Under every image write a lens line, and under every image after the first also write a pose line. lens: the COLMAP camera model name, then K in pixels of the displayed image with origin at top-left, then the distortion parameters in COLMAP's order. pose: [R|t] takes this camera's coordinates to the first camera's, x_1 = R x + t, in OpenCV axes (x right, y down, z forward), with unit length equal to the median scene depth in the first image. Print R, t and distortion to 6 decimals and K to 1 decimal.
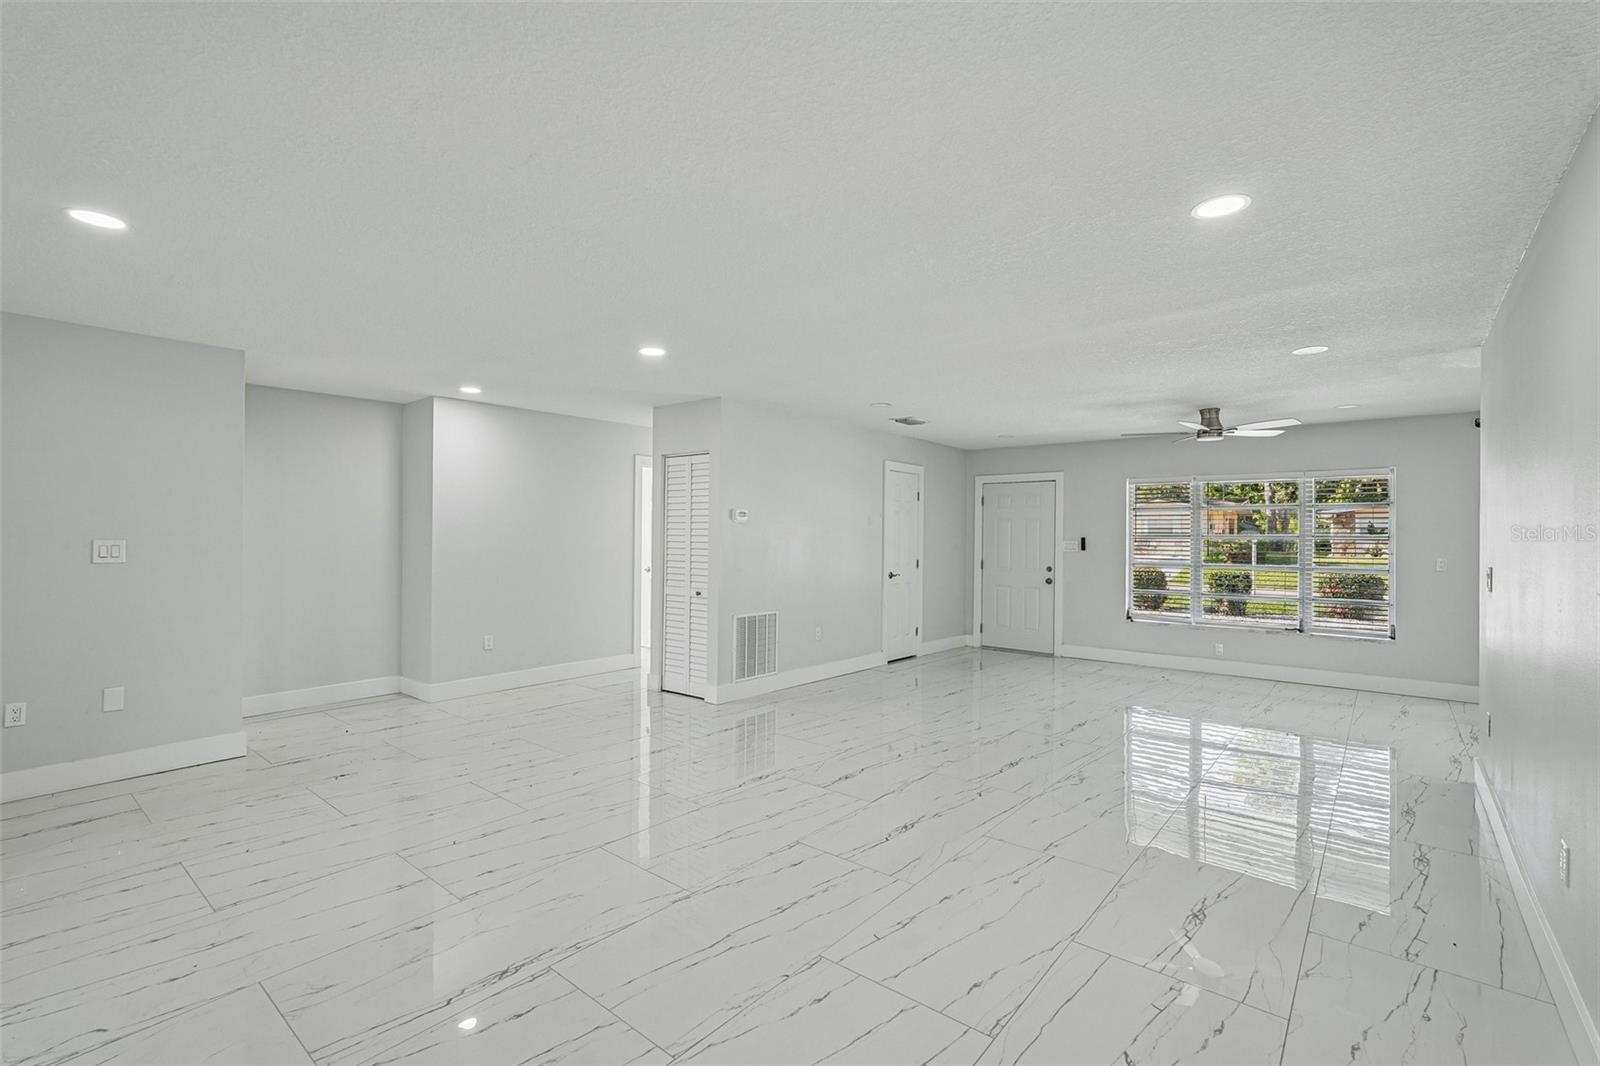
lens RADIAL K [[709.6, 0, 790.1], [0, 709.6, 540.5], [0, 0, 1]] dist [0.001380, 0.000240]
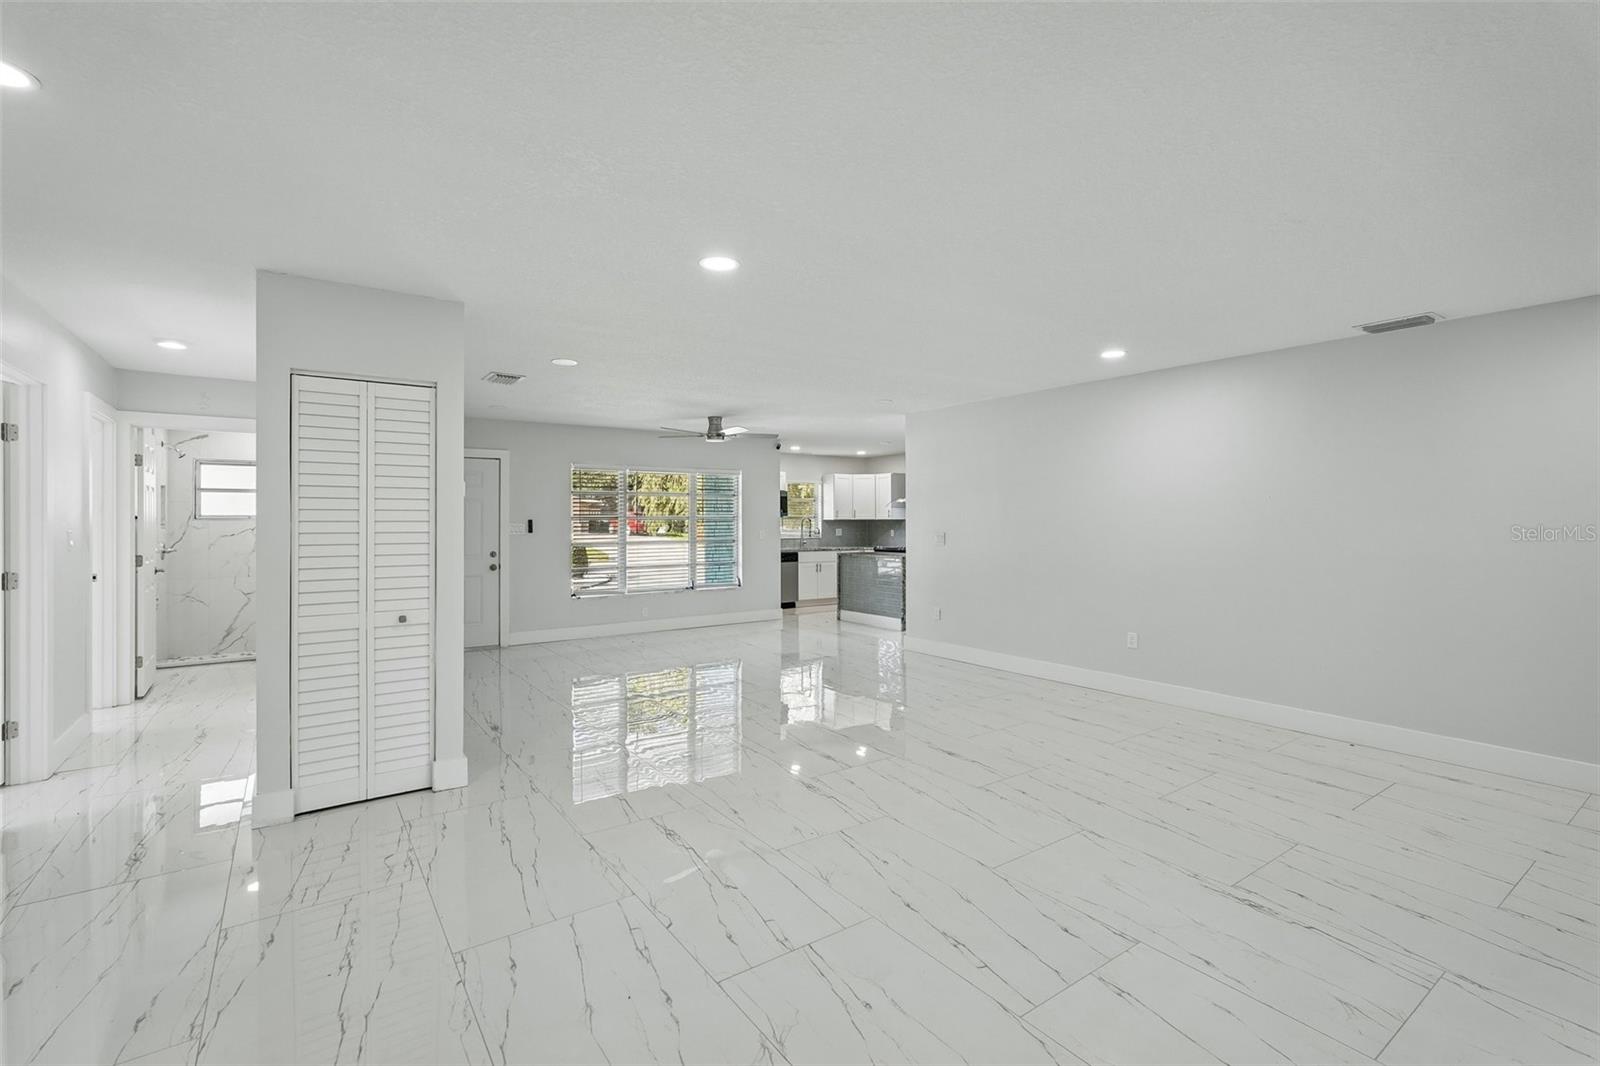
lens RADIAL K [[728.6, 0, 802.6], [0, 728.6, 515.9], [0, 0, 1]] dist [-0.062477, 0.000030]
pose [[0.253917, -0.002097, 0.967224, -0.530047], [0.008385, 0.999965, -0.000033, -0.007486], [-0.967190, 0.008118, 0.253925, 0.448060]]
